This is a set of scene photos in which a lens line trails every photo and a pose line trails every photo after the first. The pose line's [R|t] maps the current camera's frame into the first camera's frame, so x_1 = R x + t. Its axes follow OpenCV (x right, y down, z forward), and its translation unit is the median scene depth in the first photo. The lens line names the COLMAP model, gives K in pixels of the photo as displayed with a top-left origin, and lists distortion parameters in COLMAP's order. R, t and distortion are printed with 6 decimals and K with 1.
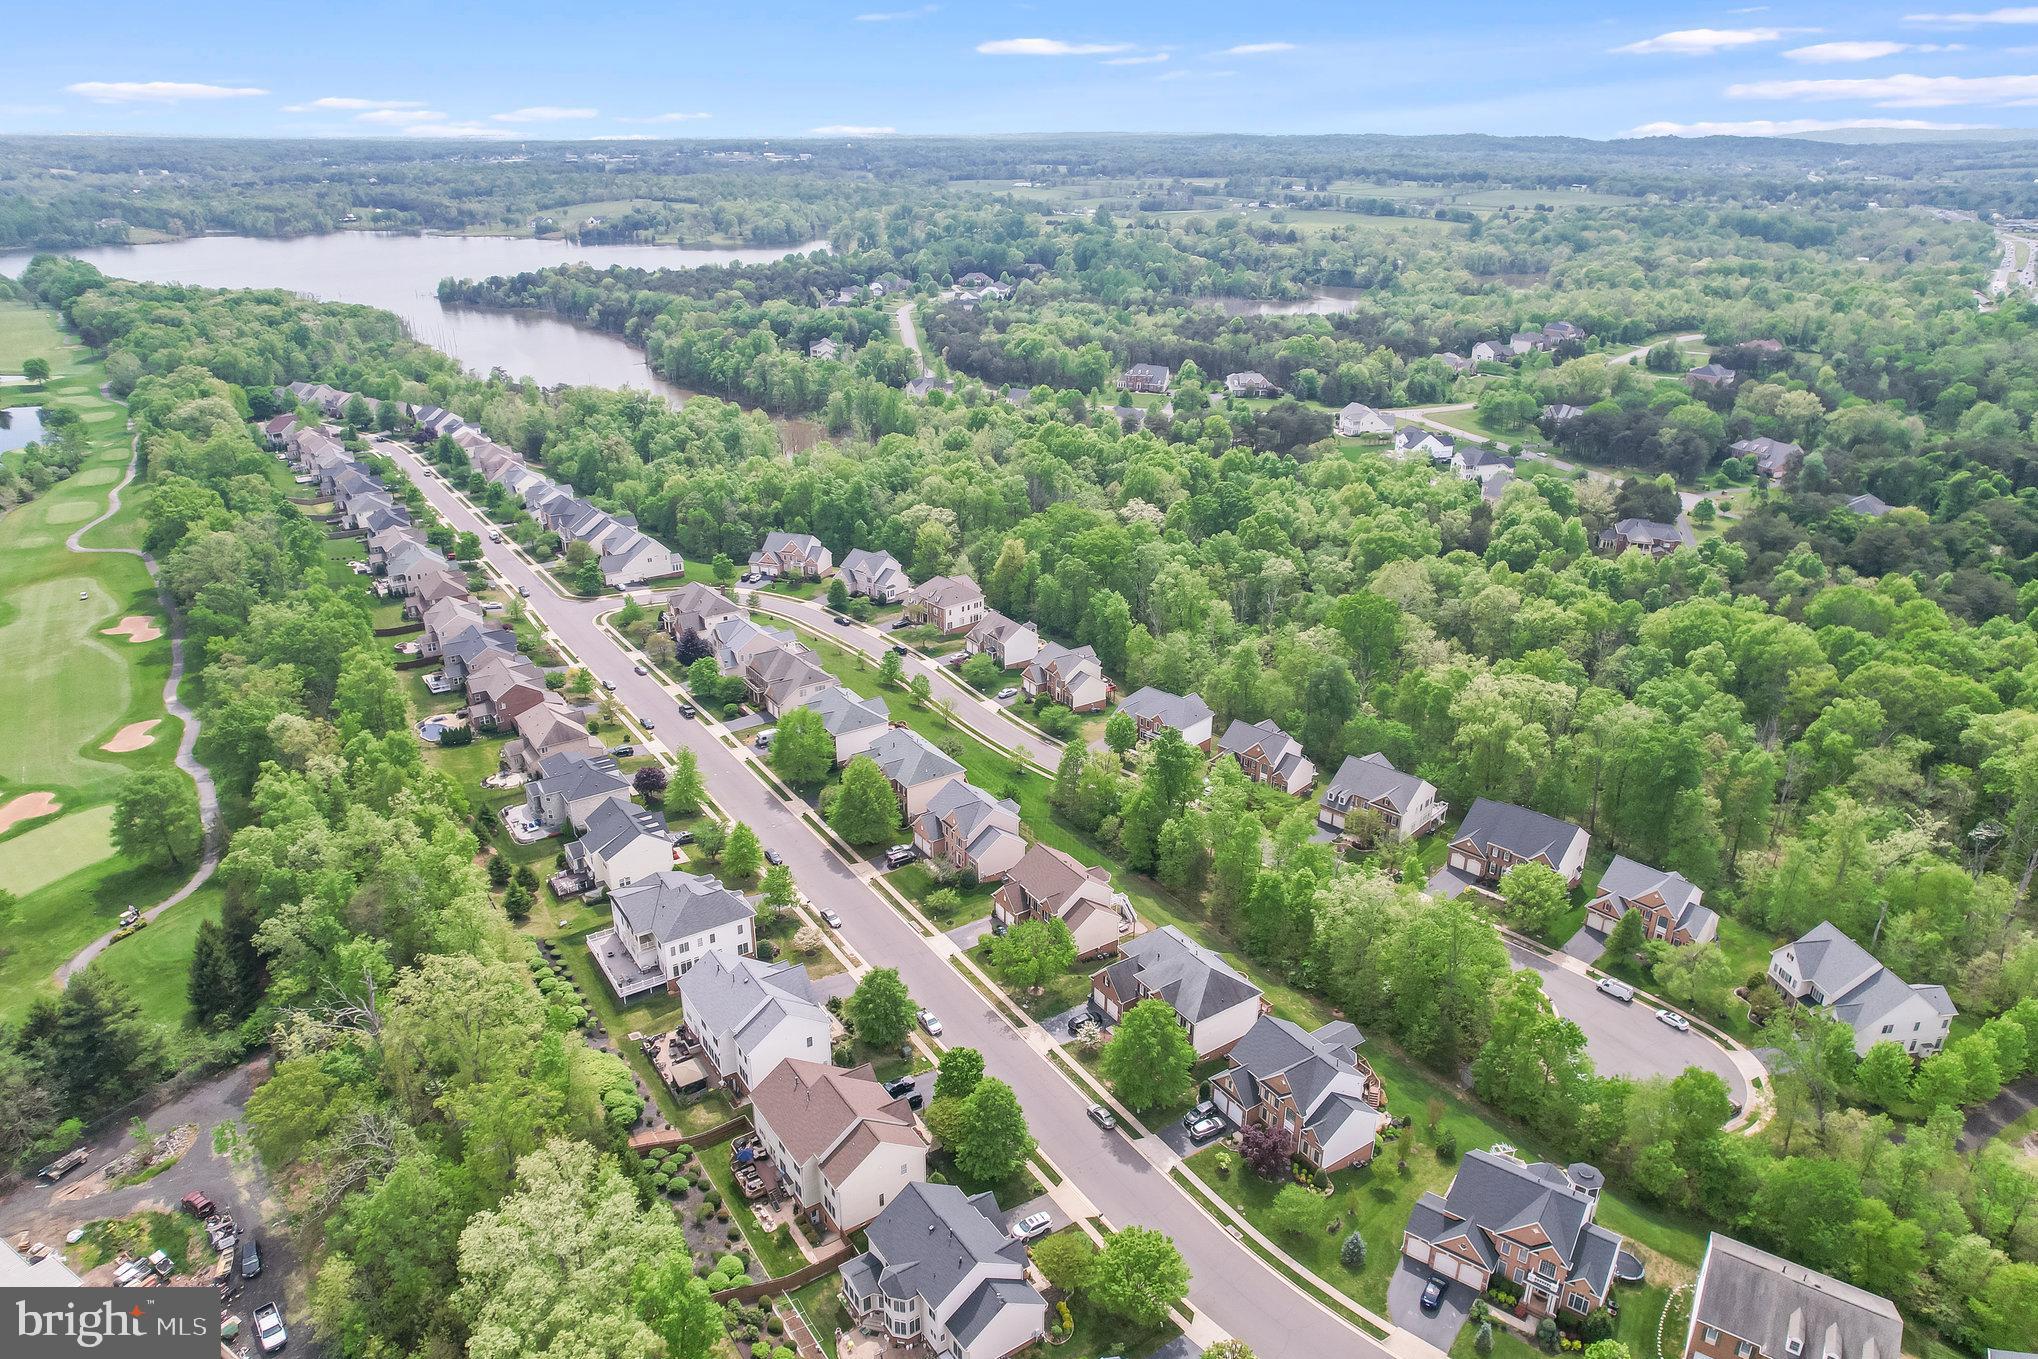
lens RADIAL K [[1313.8, 0, 1023.8], [0, 1313.8, 680.0], [0, 0, 1]] dist [-0.087794, 0.080172]
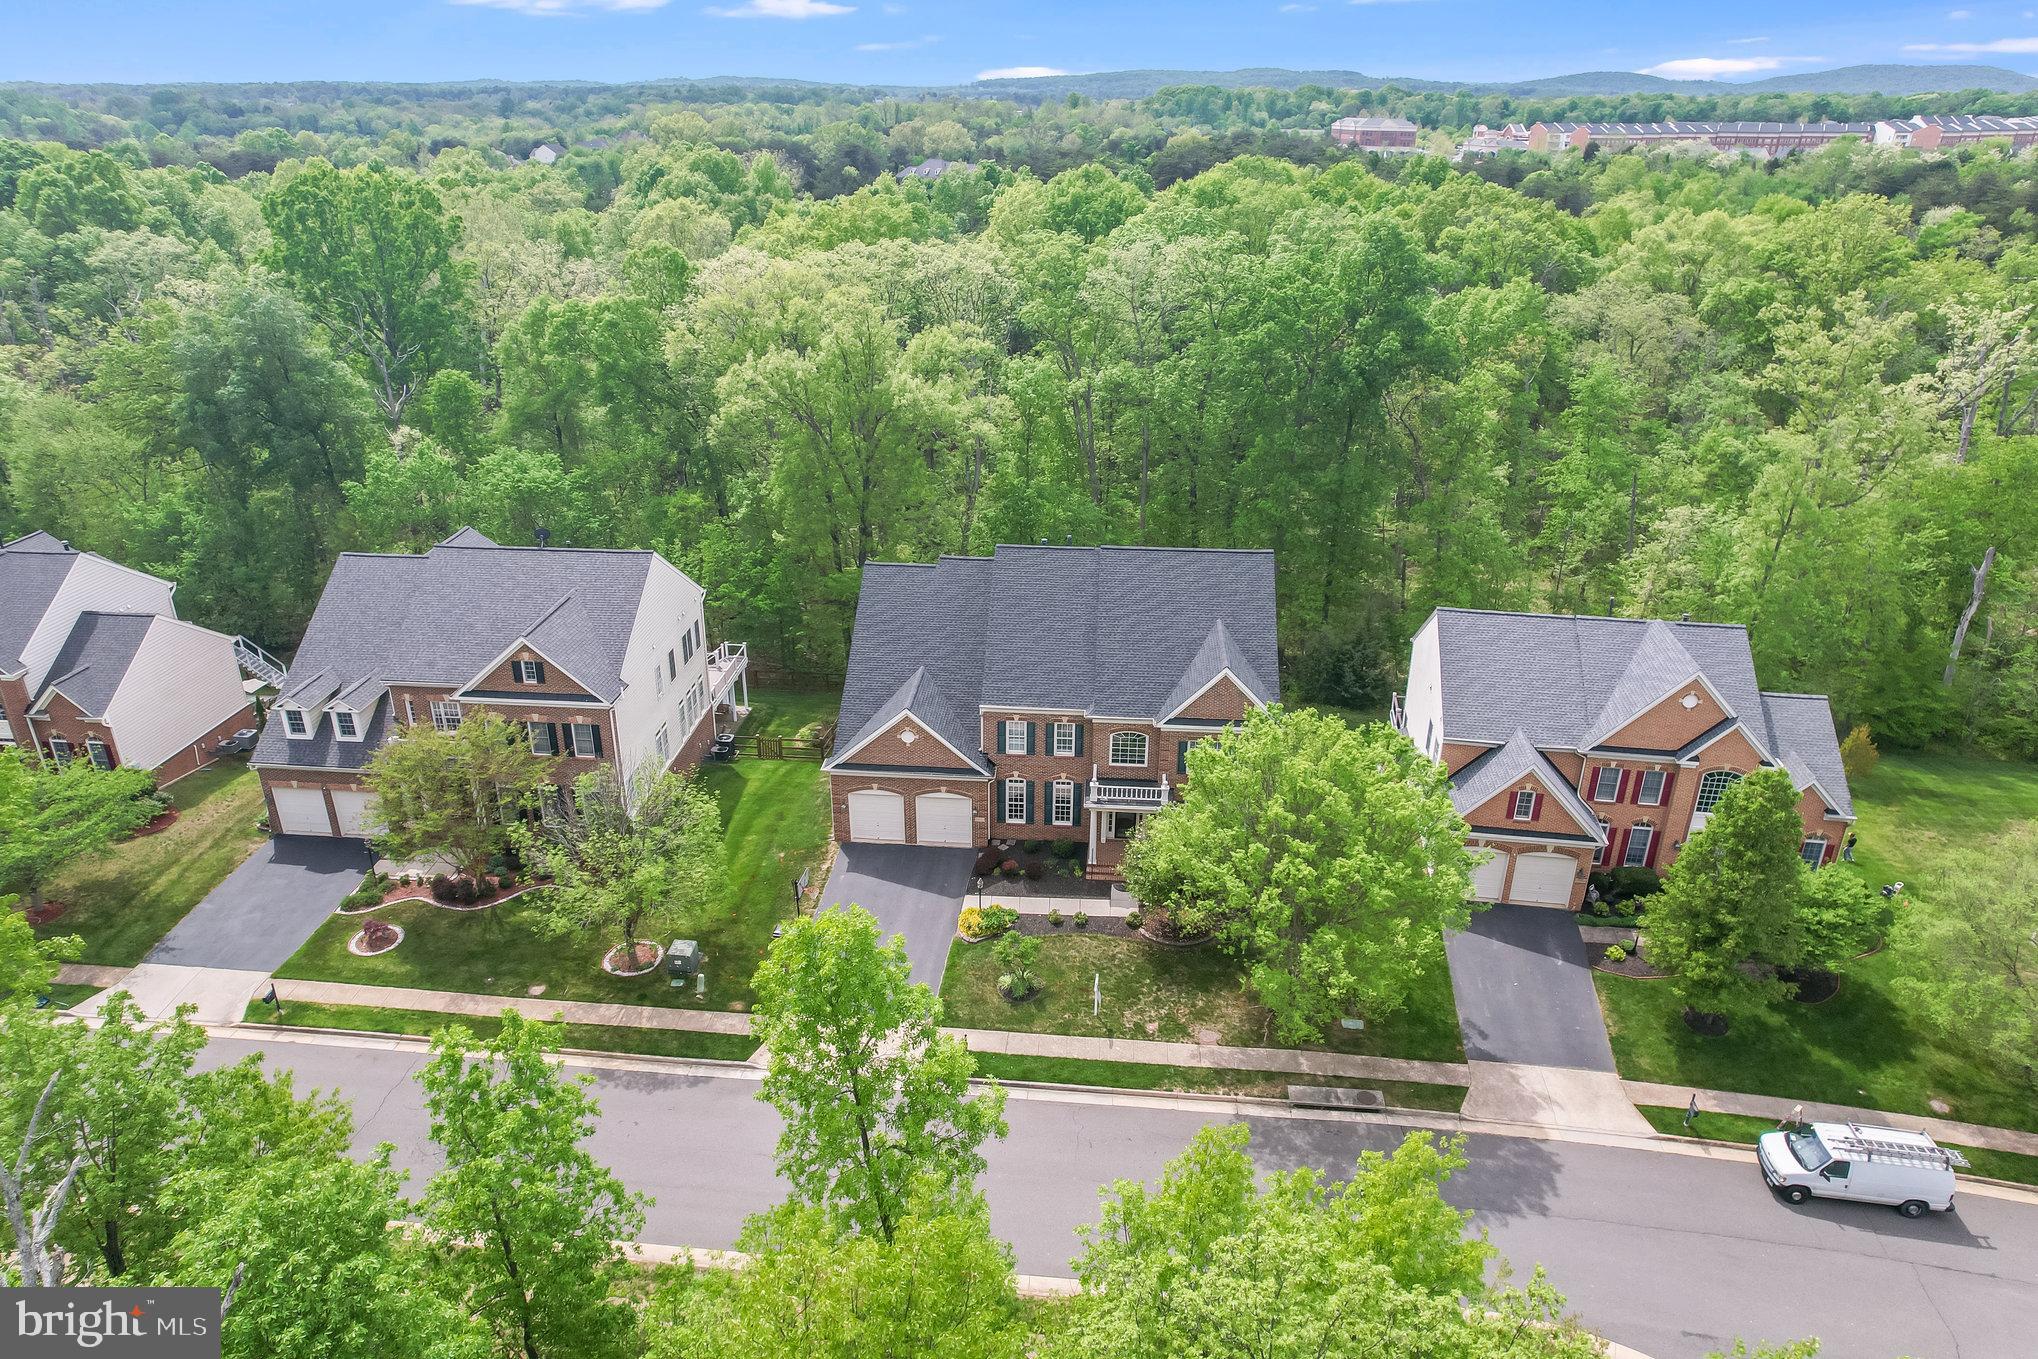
lens RADIAL K [[1299.6, 0, 1025.8], [0, 1299.6, 672.5], [0, 0, 1]] dist [-0.066765, 0.060059]
pose [[0.780573, -0.254622, 0.570854, 0.225087], [0.241533, 0.965201, 0.100248, 0.096065], [-0.576514, 0.059629, 0.814909, 0.794413]]
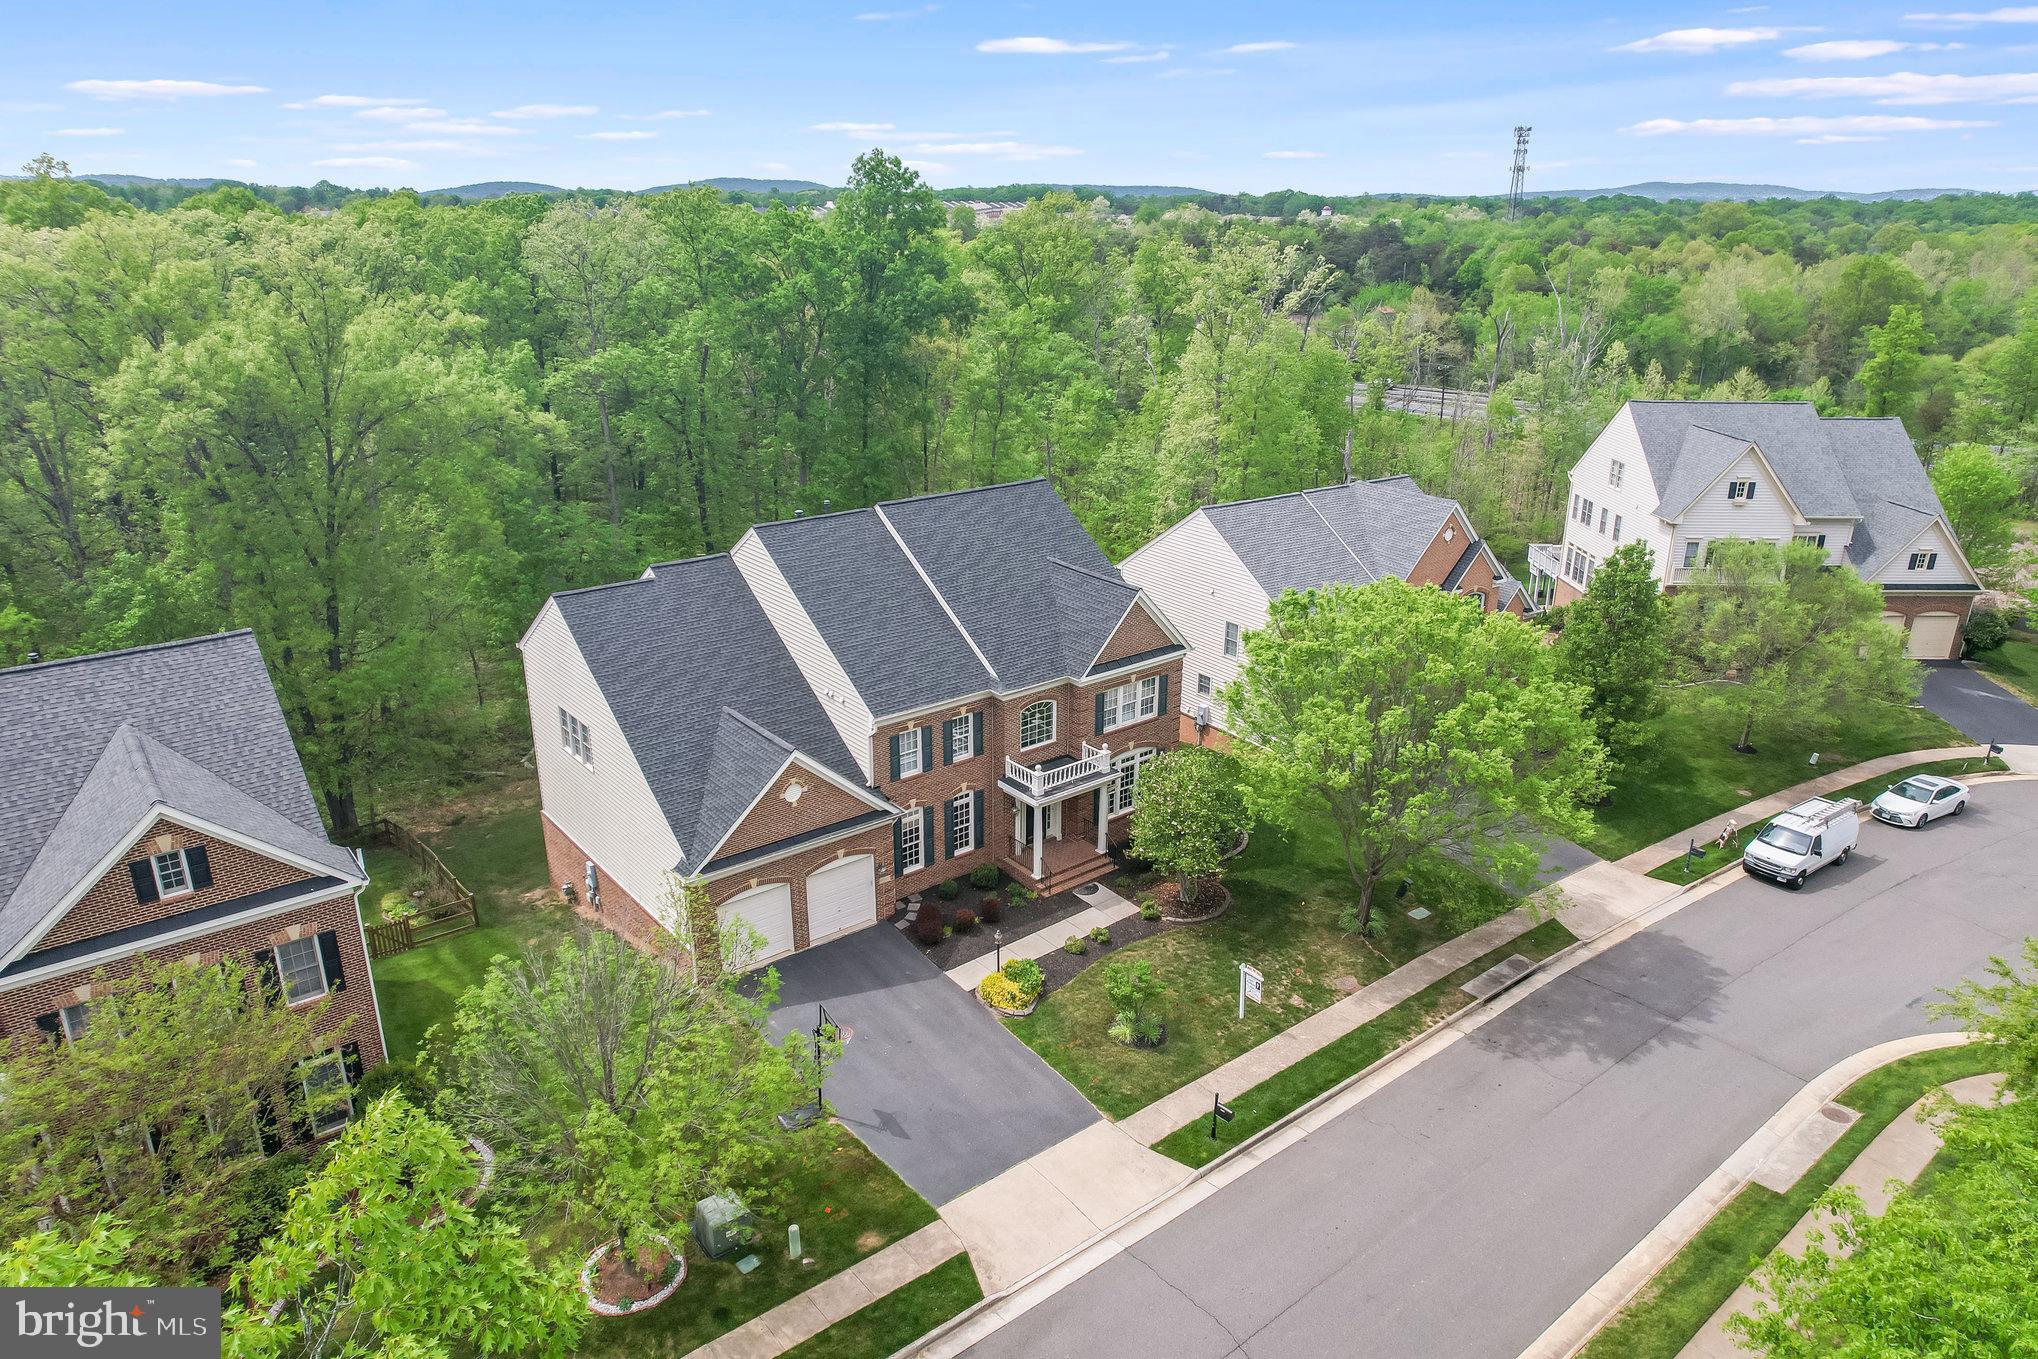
lens RADIAL K [[1299.6, 0, 1025.8], [0, 1299.6, 672.5], [0, 0, 1]] dist [-0.066765, 0.060059]
pose [[0.136540, -0.334315, 0.932518, 0.195912], [0.381231, 0.886571, 0.262022, 0.080162], [-0.914341, 0.319728, 0.248504, 0.934496]]
